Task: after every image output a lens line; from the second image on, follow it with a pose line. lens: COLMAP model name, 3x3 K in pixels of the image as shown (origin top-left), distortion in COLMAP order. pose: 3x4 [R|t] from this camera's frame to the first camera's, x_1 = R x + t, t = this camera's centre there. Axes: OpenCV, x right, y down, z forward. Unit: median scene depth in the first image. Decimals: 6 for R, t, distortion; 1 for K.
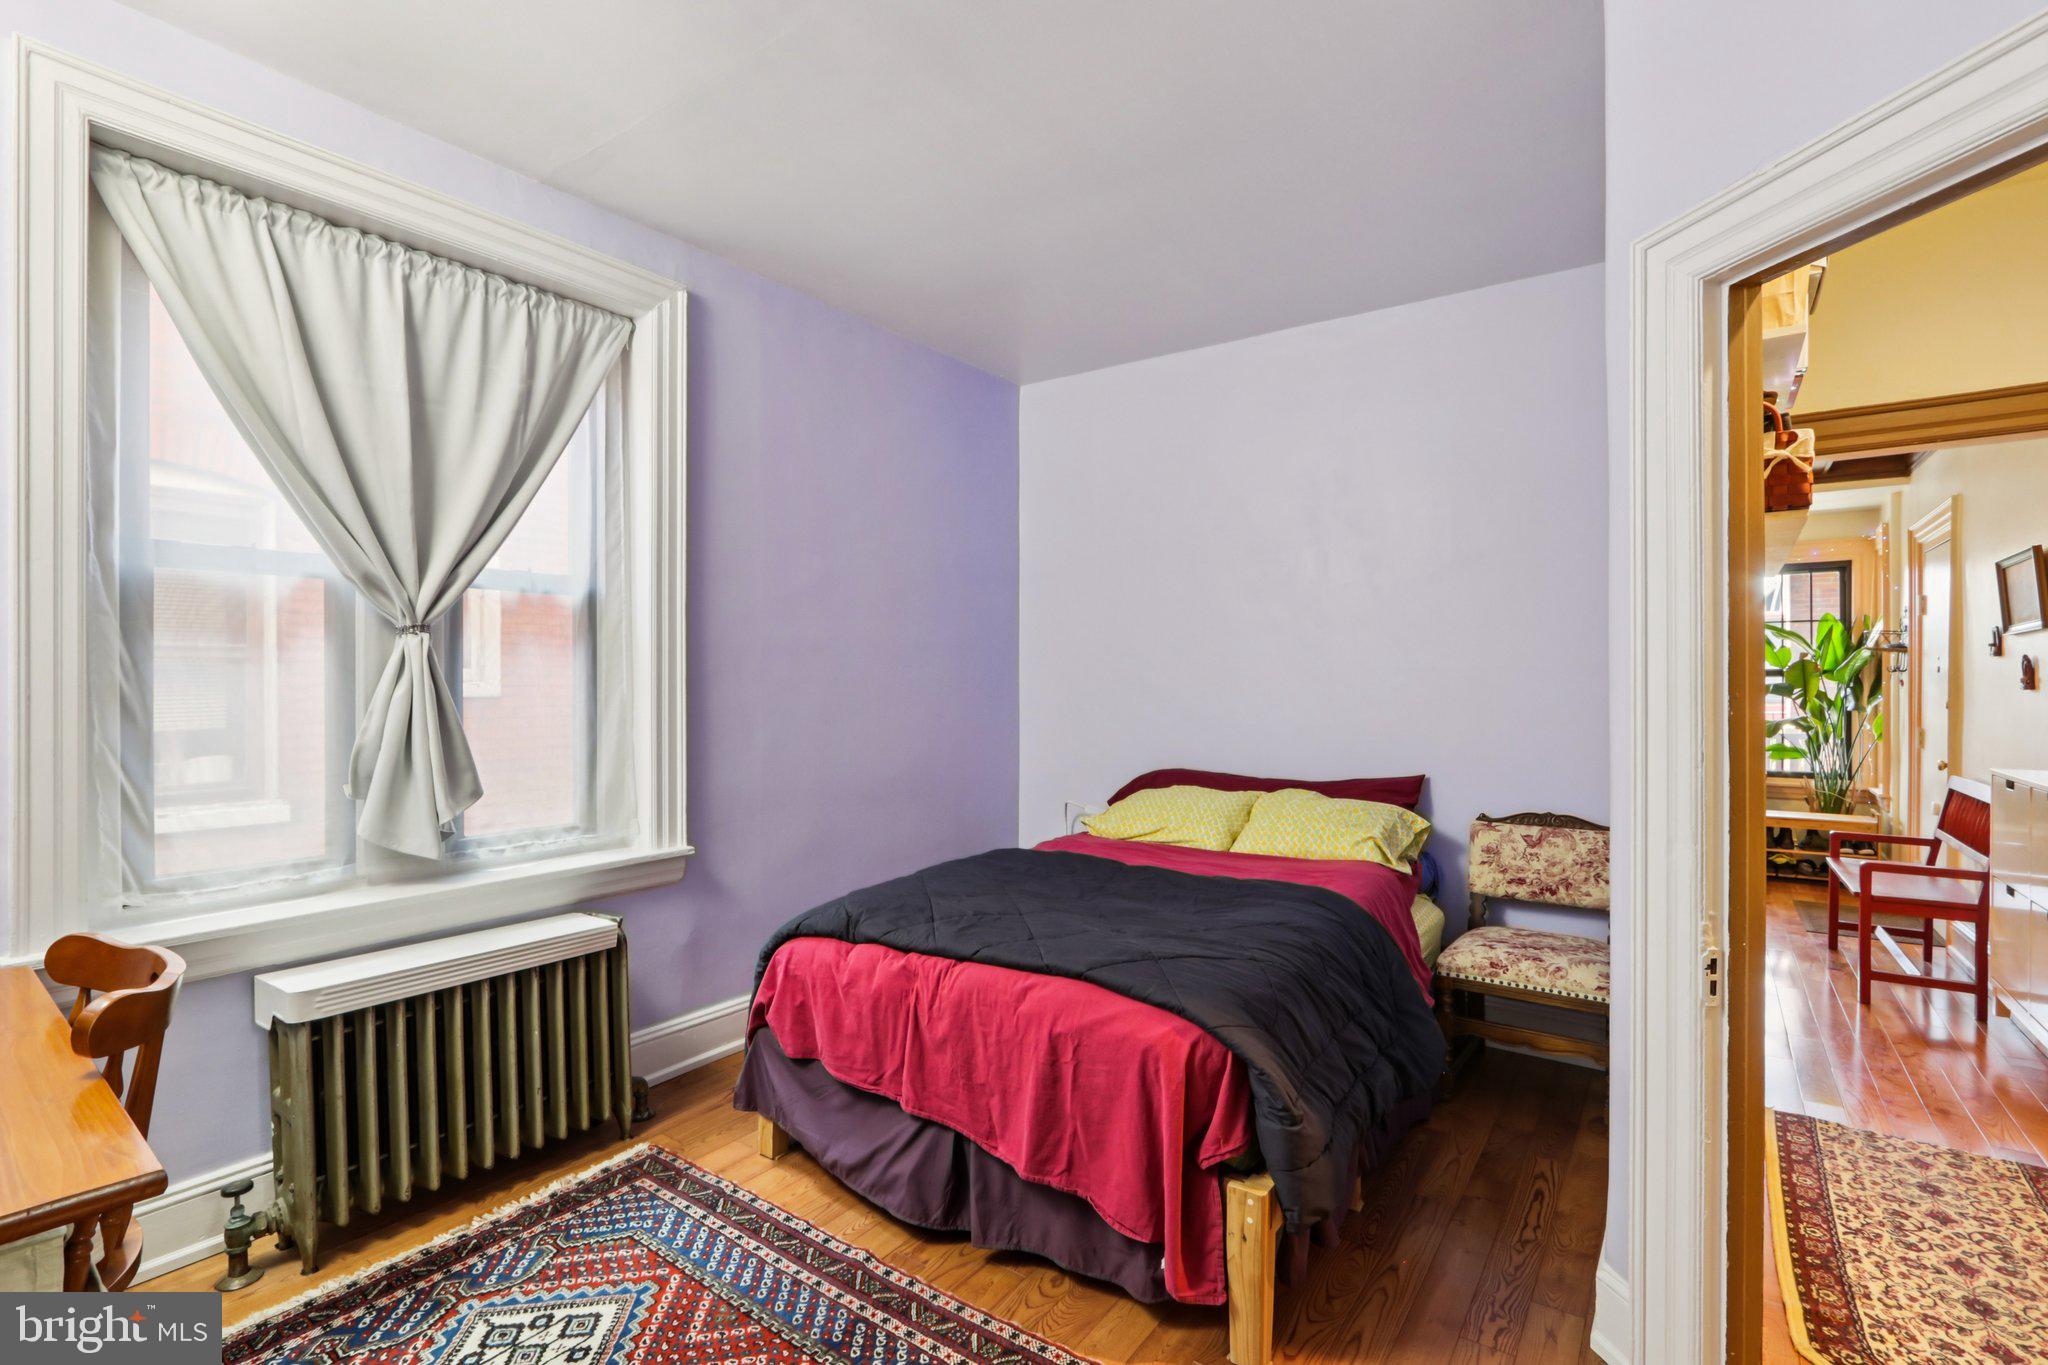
lens RADIAL K [[941.6, 0, 1016.1], [0, 941.6, 688.5], [0, 0, 1]] dist [-0.016117, 0.000281]
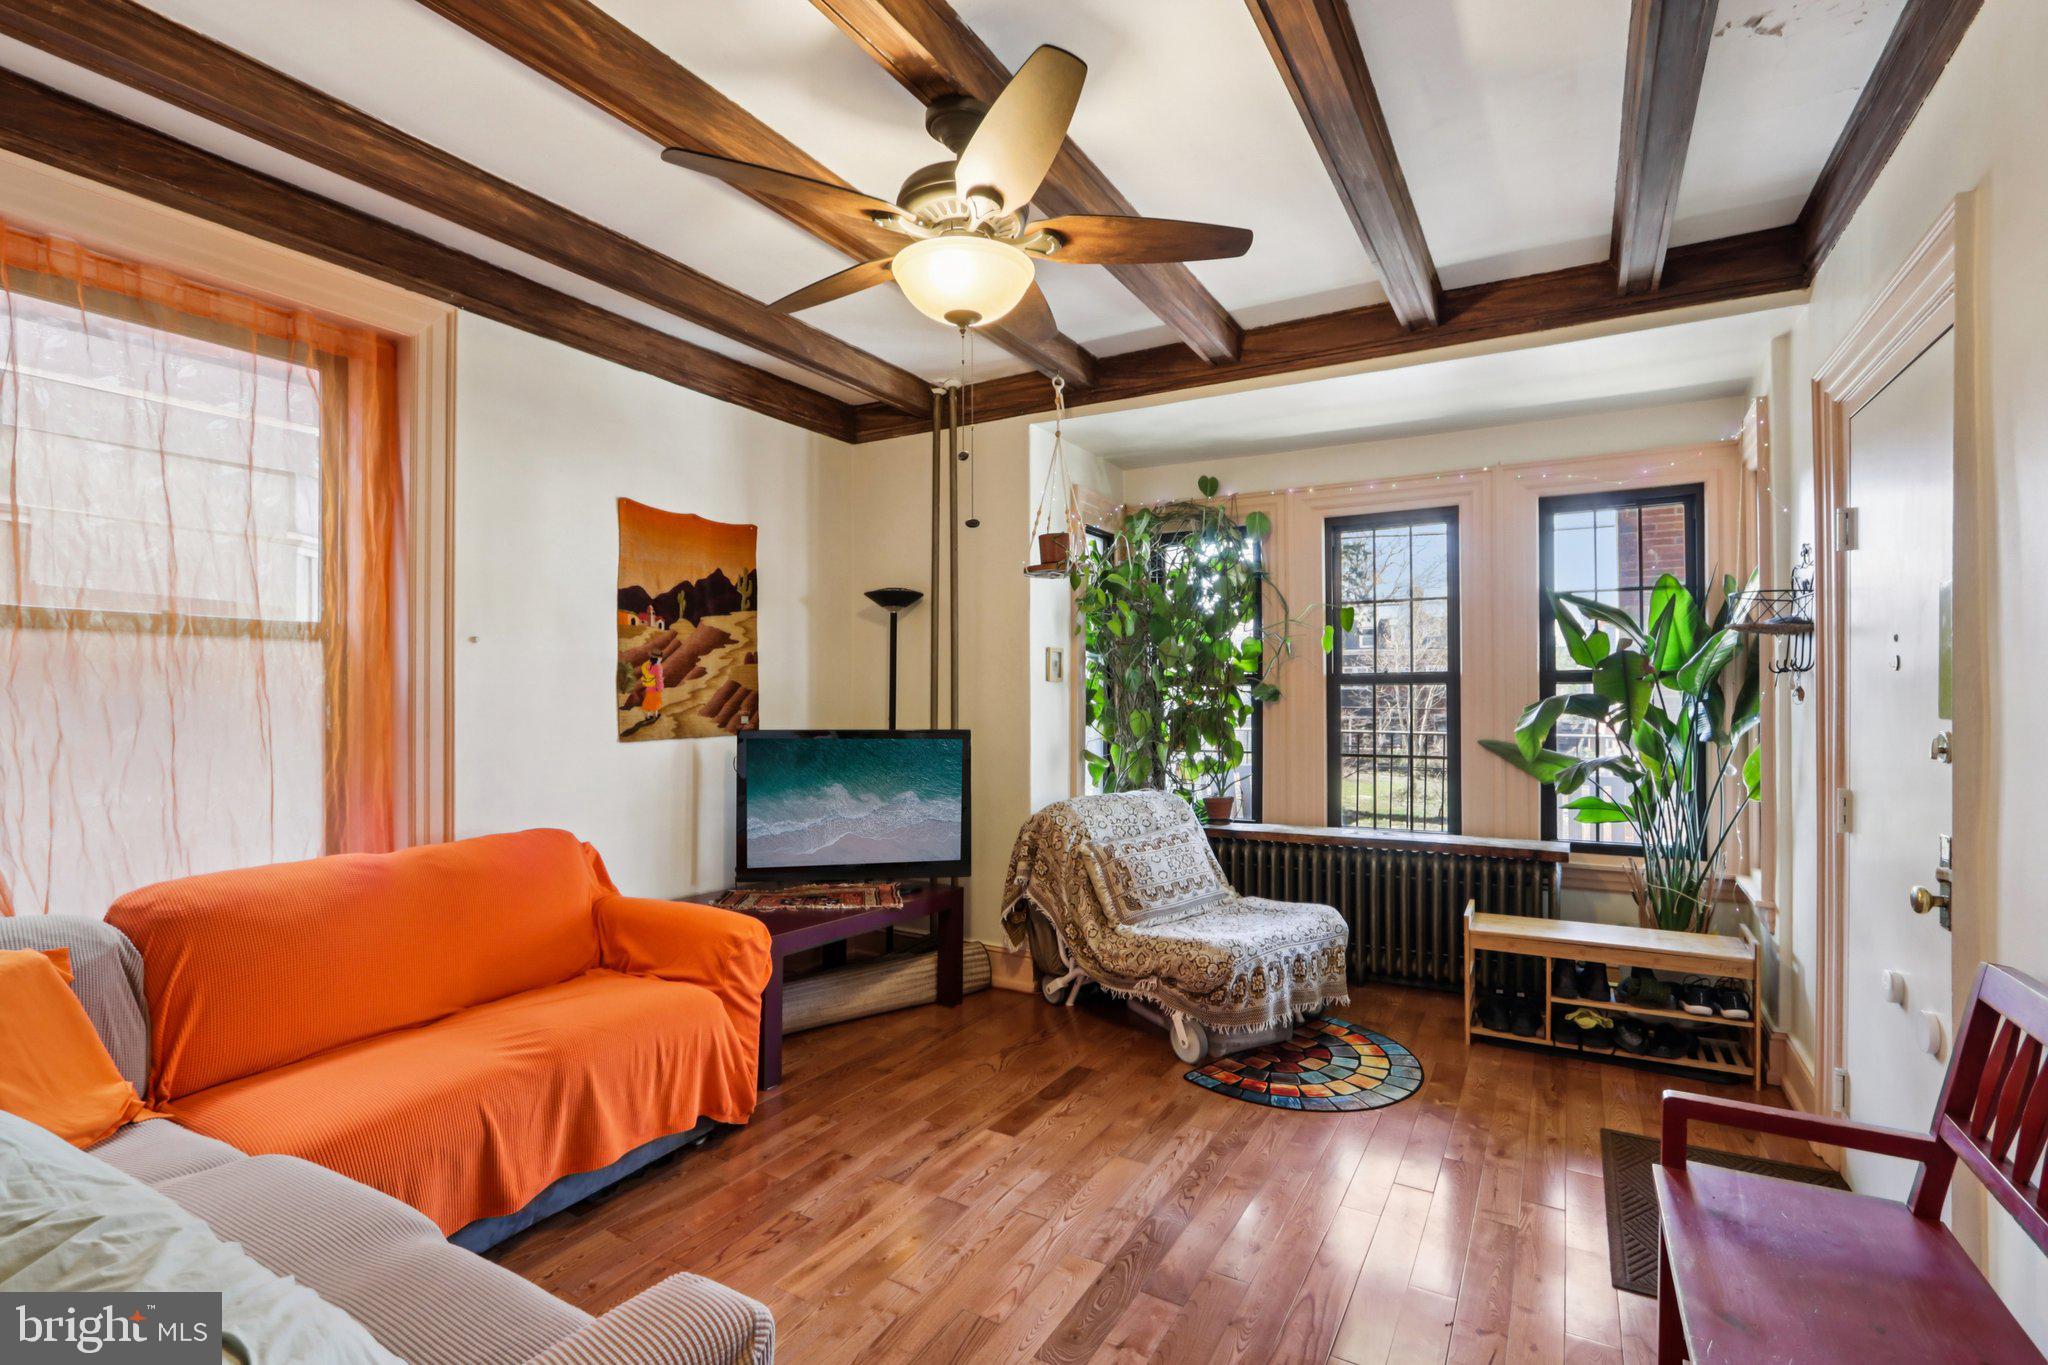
lens RADIAL K [[966.6, 0, 1024.5], [0, 966.6, 690.8], [0, 0, 1]] dist [-0.001761, -0.000629]
pose [[0.992840, -0.001493, 0.119444, 0.416955], [0.002748, 0.999943, -0.010342, -0.002712], [-0.119422, 0.010596, 0.992787, 0.465971]]
